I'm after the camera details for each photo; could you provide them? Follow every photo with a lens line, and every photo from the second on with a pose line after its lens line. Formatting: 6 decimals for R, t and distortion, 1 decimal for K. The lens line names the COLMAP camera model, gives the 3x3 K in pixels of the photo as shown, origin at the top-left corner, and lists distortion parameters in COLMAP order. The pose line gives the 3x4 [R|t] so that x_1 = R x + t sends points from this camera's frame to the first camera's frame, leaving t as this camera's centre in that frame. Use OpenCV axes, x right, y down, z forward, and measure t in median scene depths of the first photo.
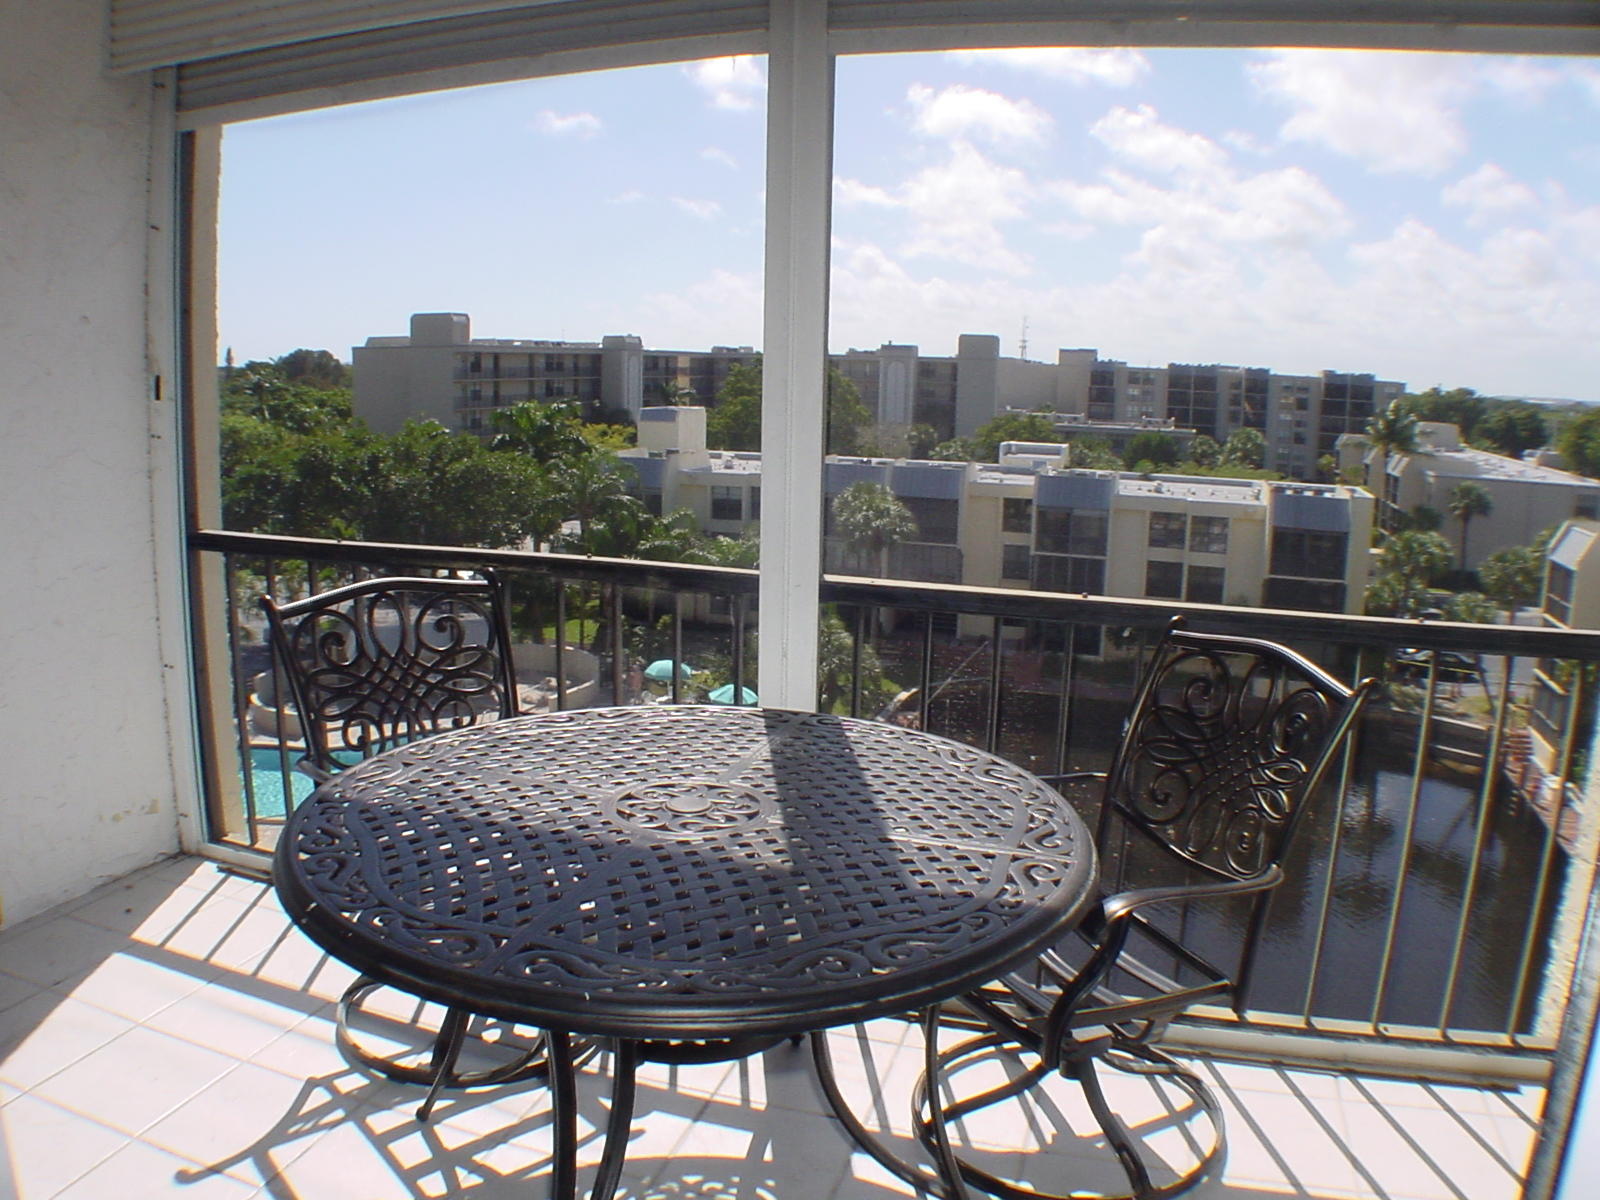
lens RADIAL K [[1206.9, 0, 795.9], [0, 1206.9, 585.6], [0, 0, 1]] dist [-0.261089, 0.106480]
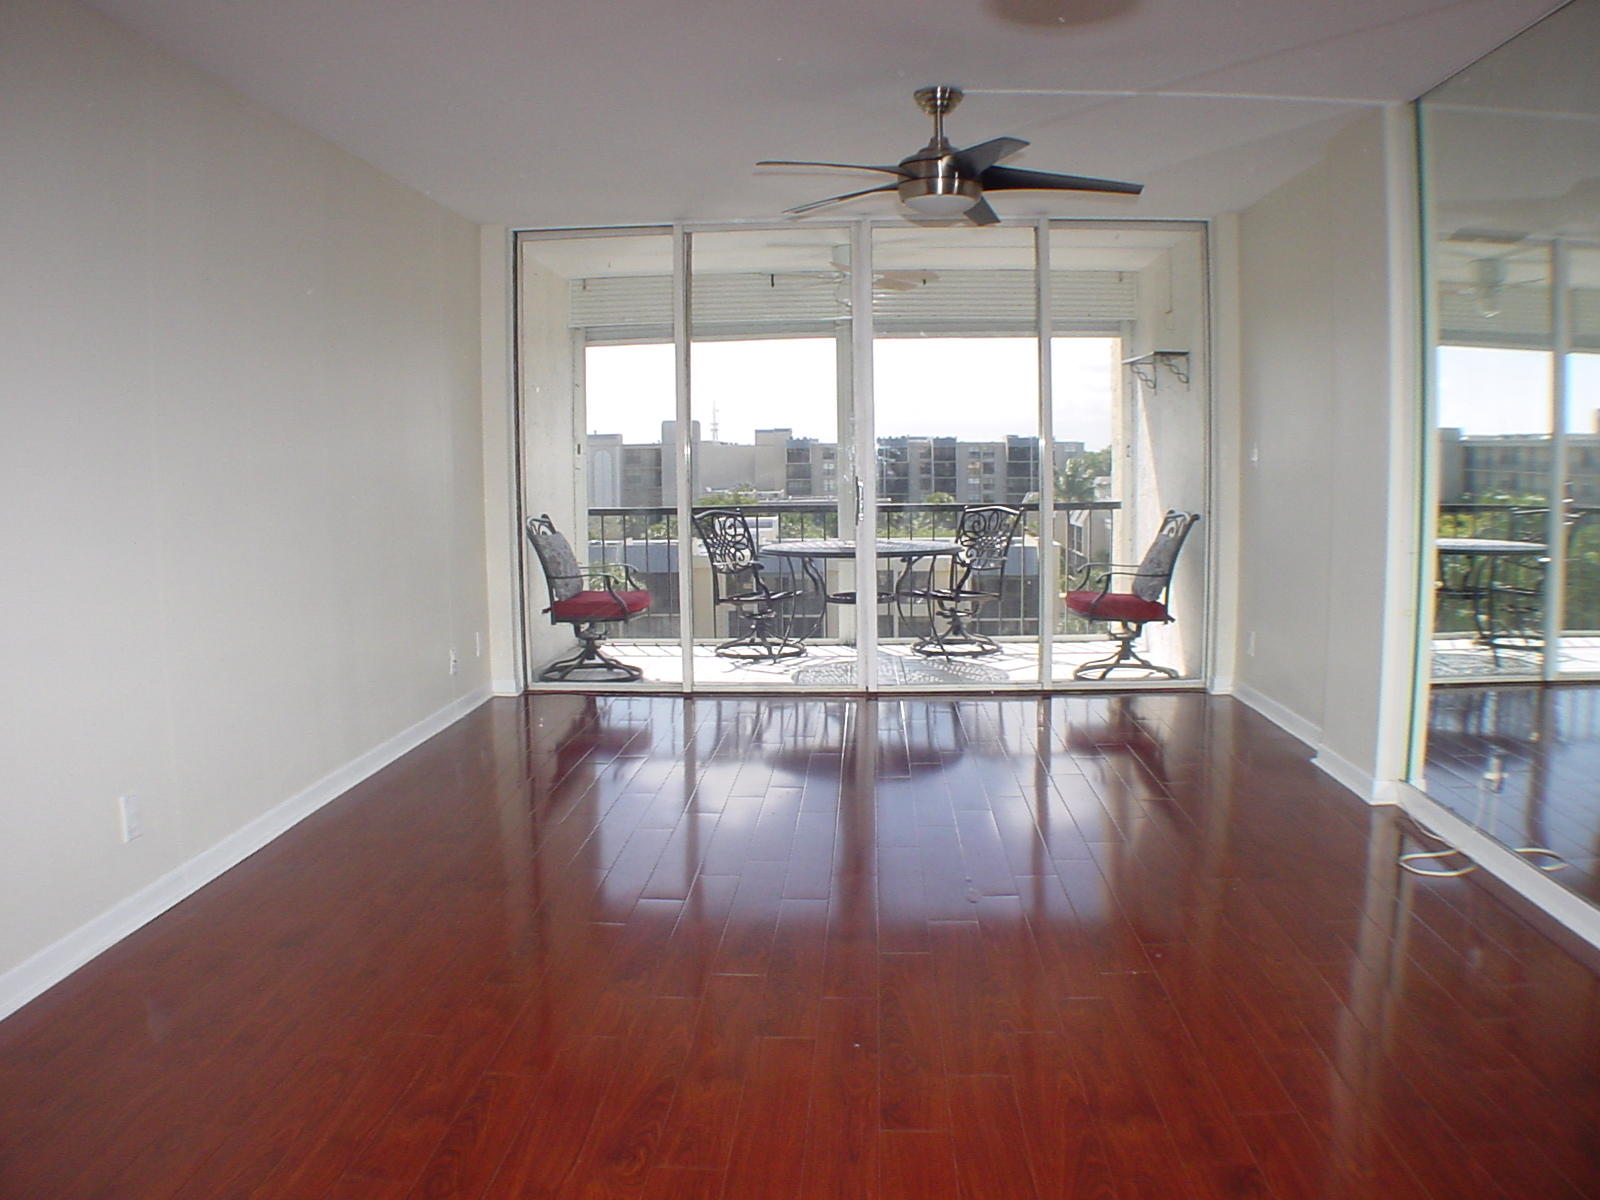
lens RADIAL K [[1206.9, 0, 807.0], [0, 1206.9, 599.7], [0, 0, 1]] dist [-0.261089, 0.106480]
pose [[0.964984, -0.064059, 0.254365, -0.033554], [0.079188, 0.995621, -0.049678, 0.014258], [-0.250068, 0.068081, 0.965832, -0.072685]]
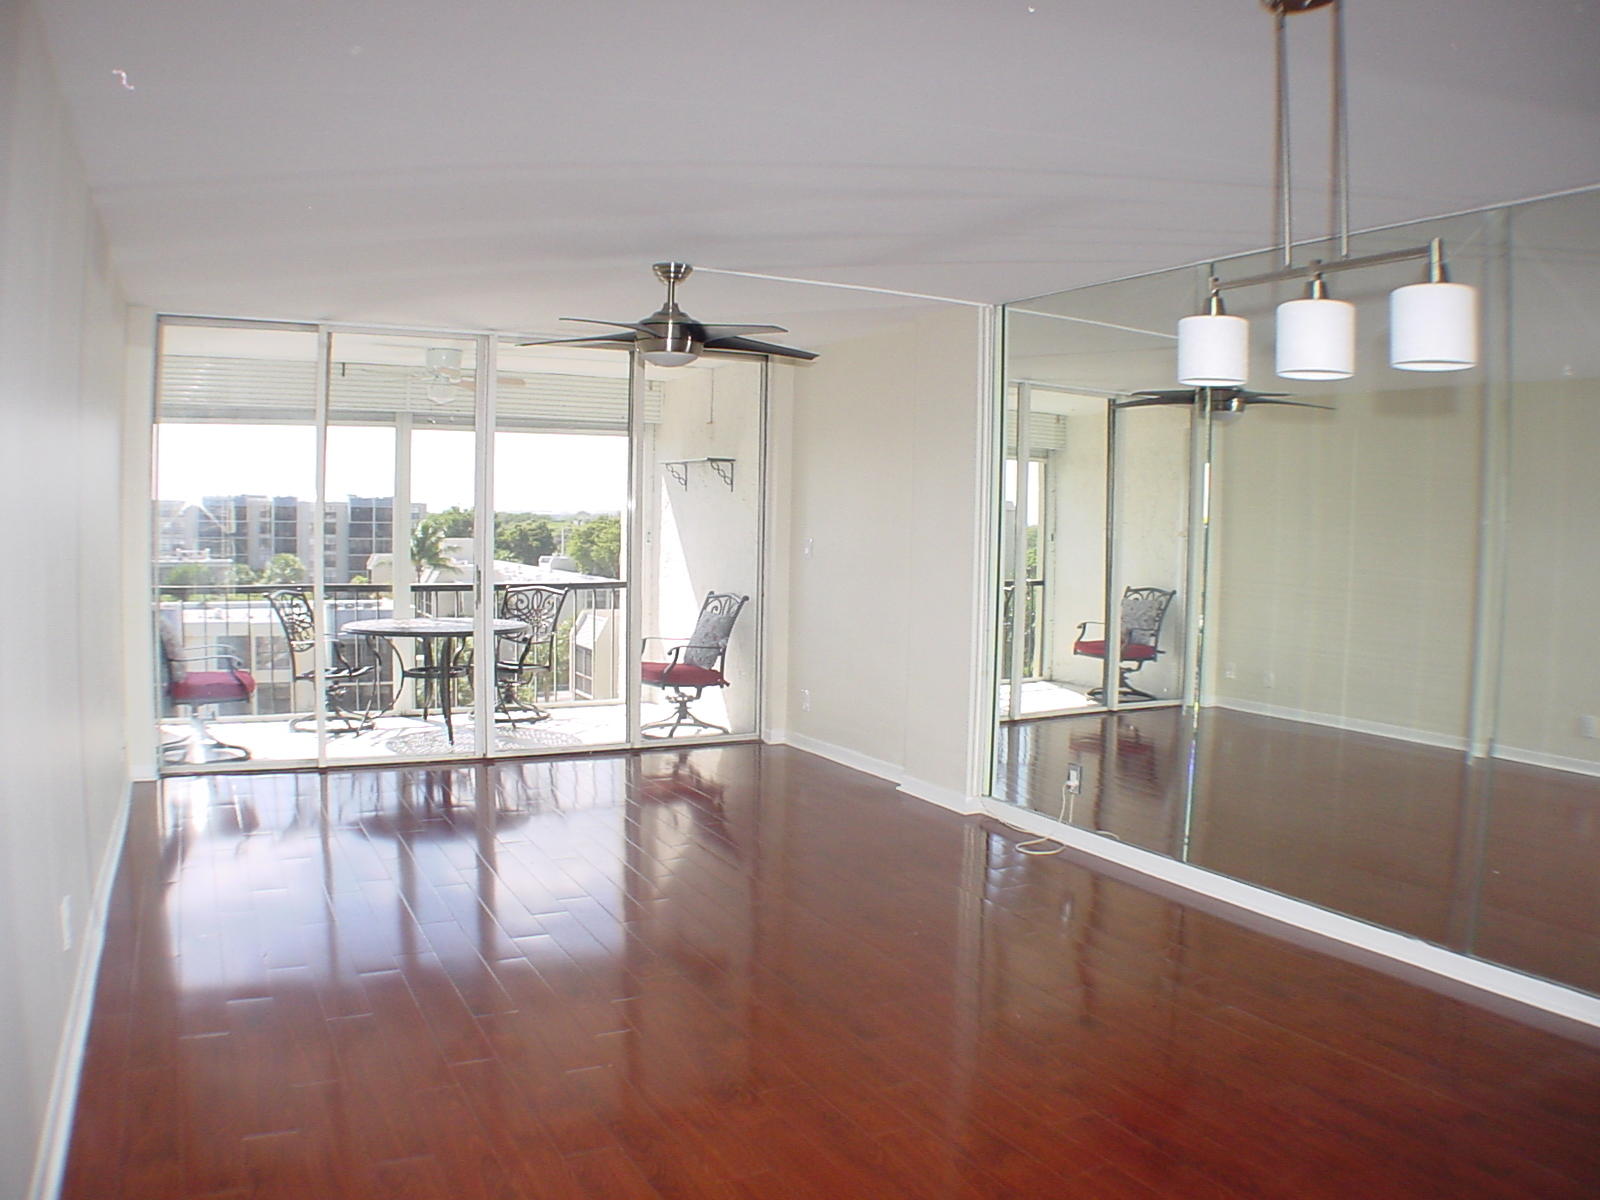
lens RADIAL K [[1206.9, 0, 812.1], [0, 1206.9, 591.3], [0, 0, 1]] dist [-0.261089, 0.106480]
pose [[0.685433, -0.048938, 0.726489, -0.057739], [0.123612, 0.991077, -0.049865, 0.011602], [-0.717567, 0.123982, 0.685366, -0.074592]]
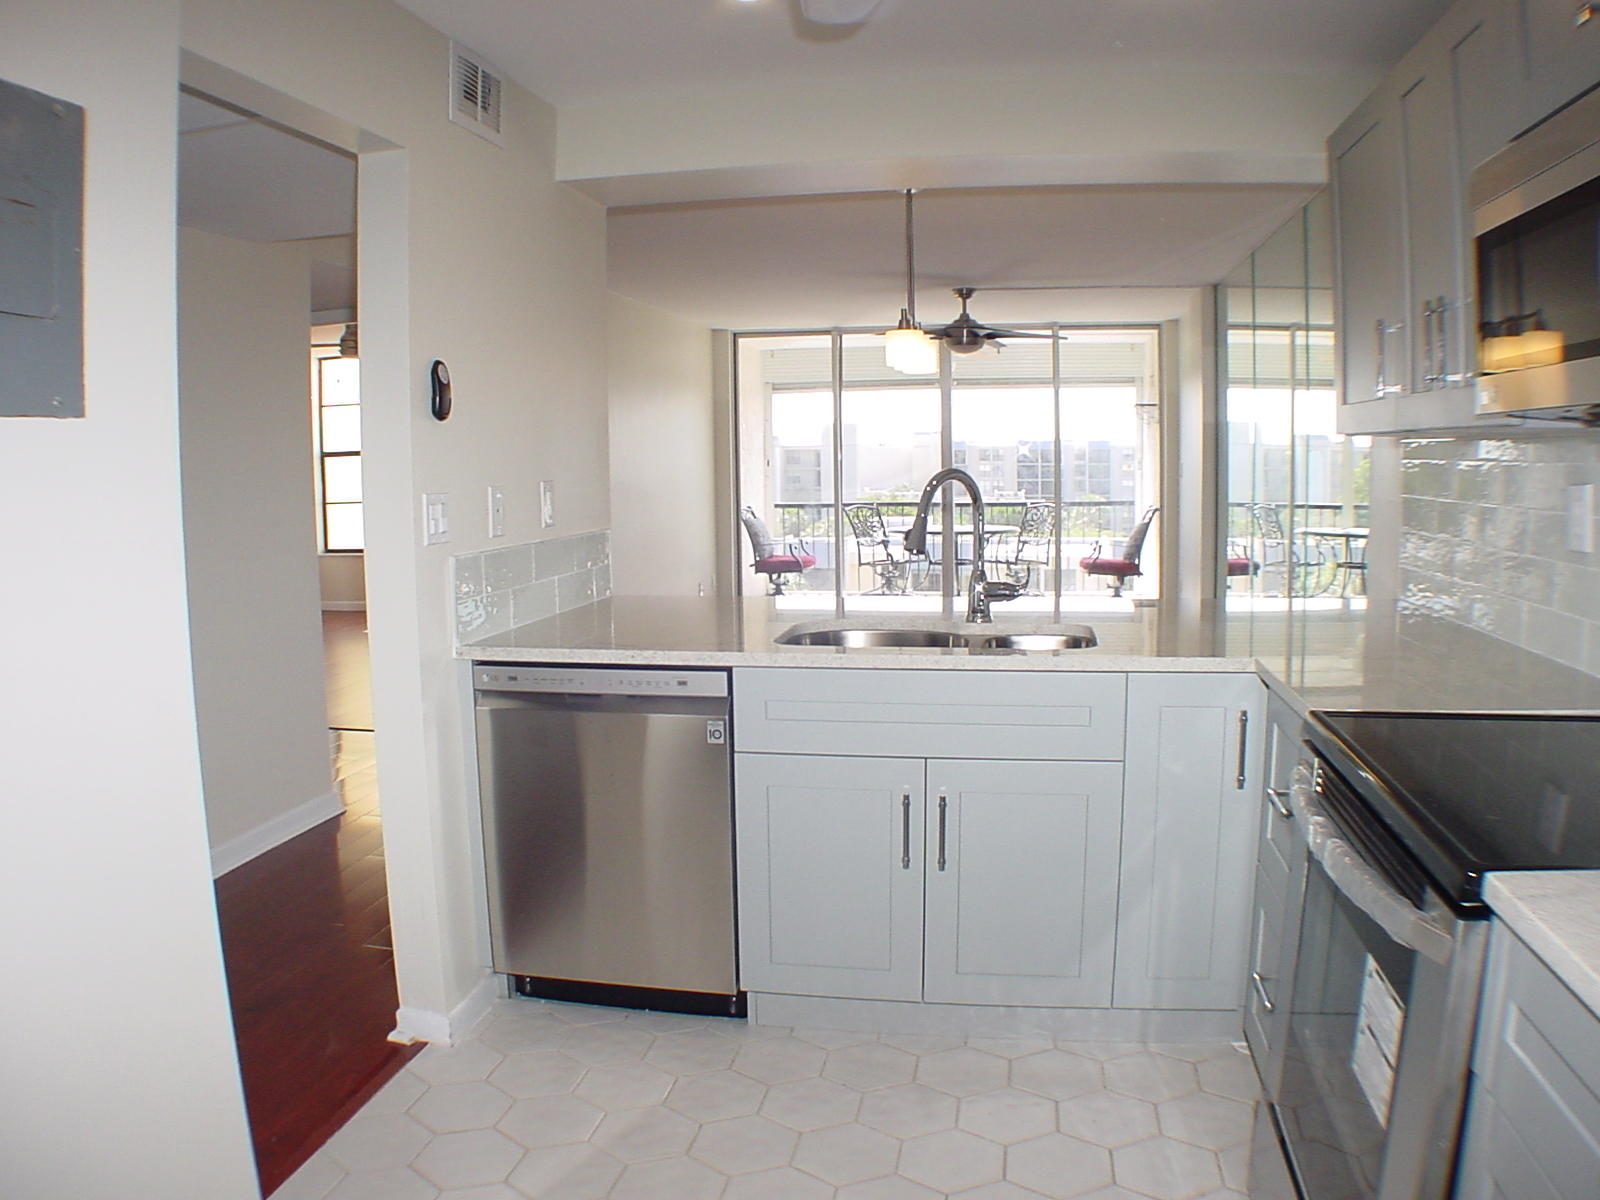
lens RADIAL K [[1206.9, 0, 791.4], [0, 1206.9, 605.6], [0, 0, 1]] dist [-0.261089, 0.106480]
pose [[0.992168, -0.052073, 0.113537, -0.042102], [0.058602, 0.996768, -0.054949, 0.022528], [-0.110309, 0.061172, 0.992013, -0.128329]]
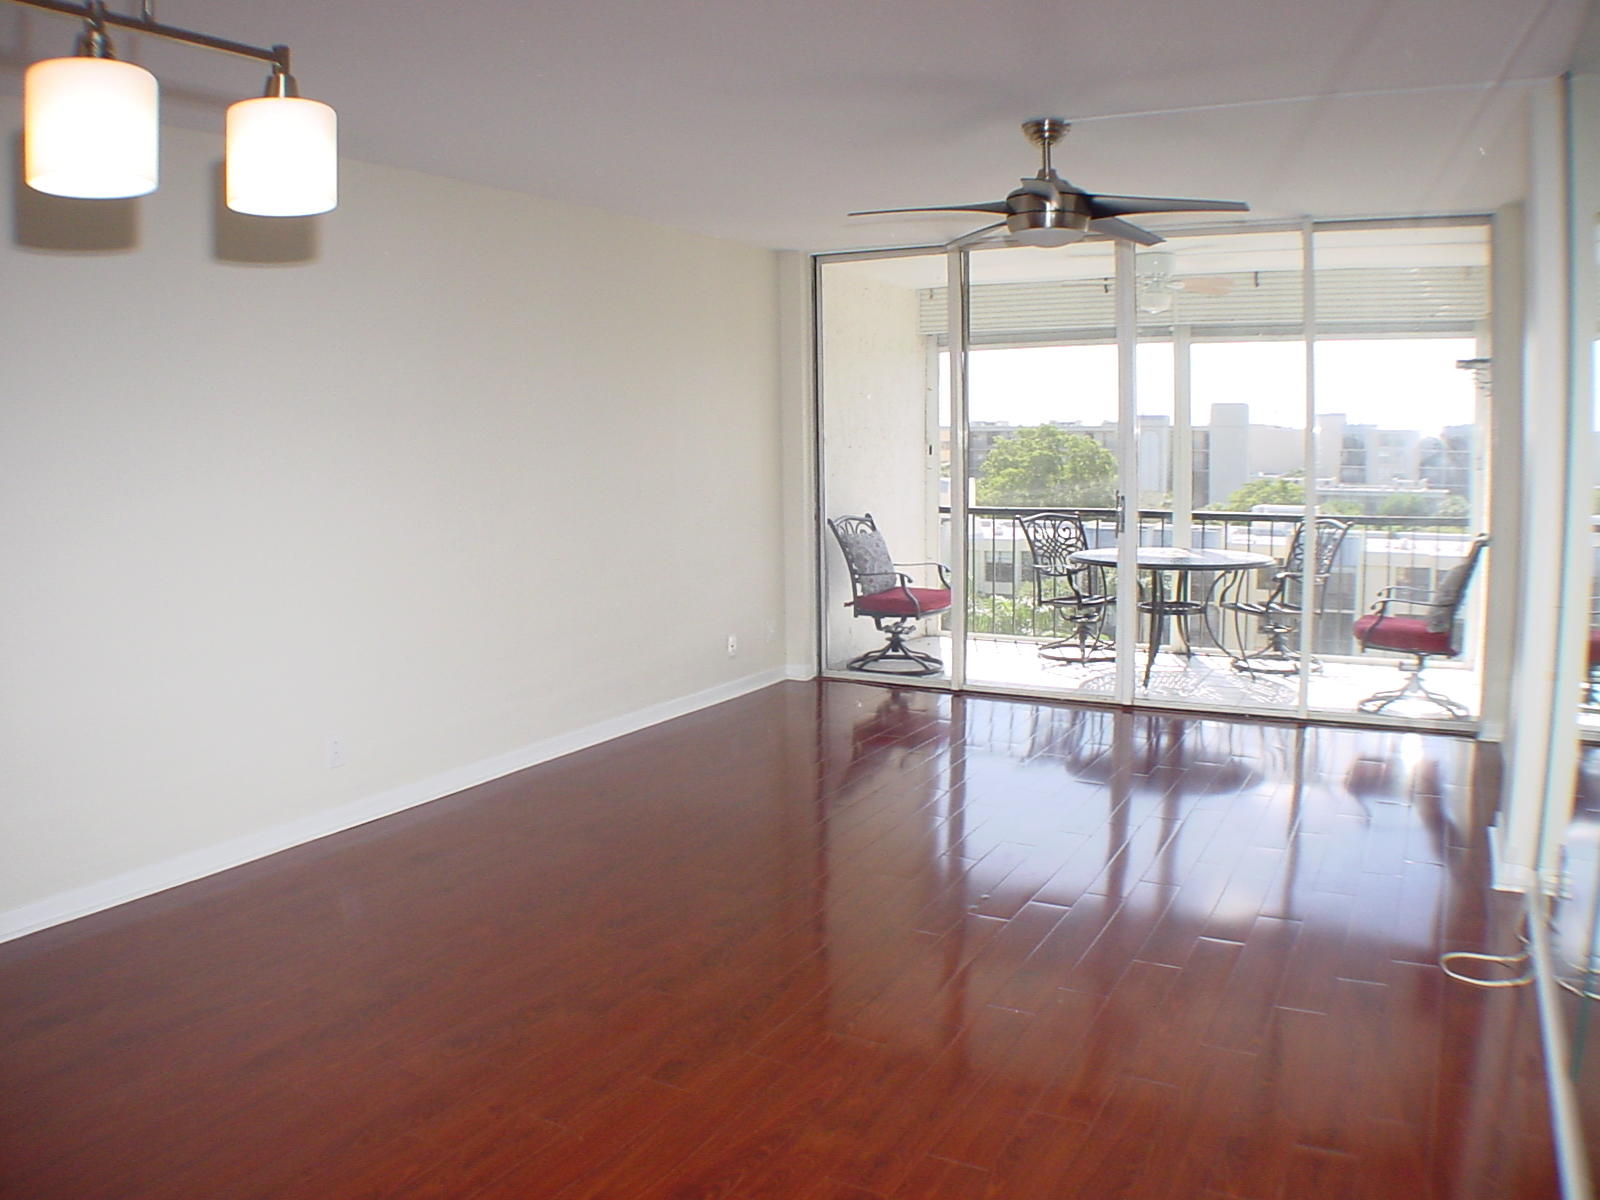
lens RADIAL K [[1206.9, 0, 799.0], [0, 1206.9, 599.3], [0, 0, 1]] dist [-0.261089, 0.106480]
pose [[0.978901, -0.010836, -0.204049, -0.013040], [0.000603, 0.998742, -0.050144, 0.013592], [0.204335, 0.048962, 0.977676, -0.078241]]
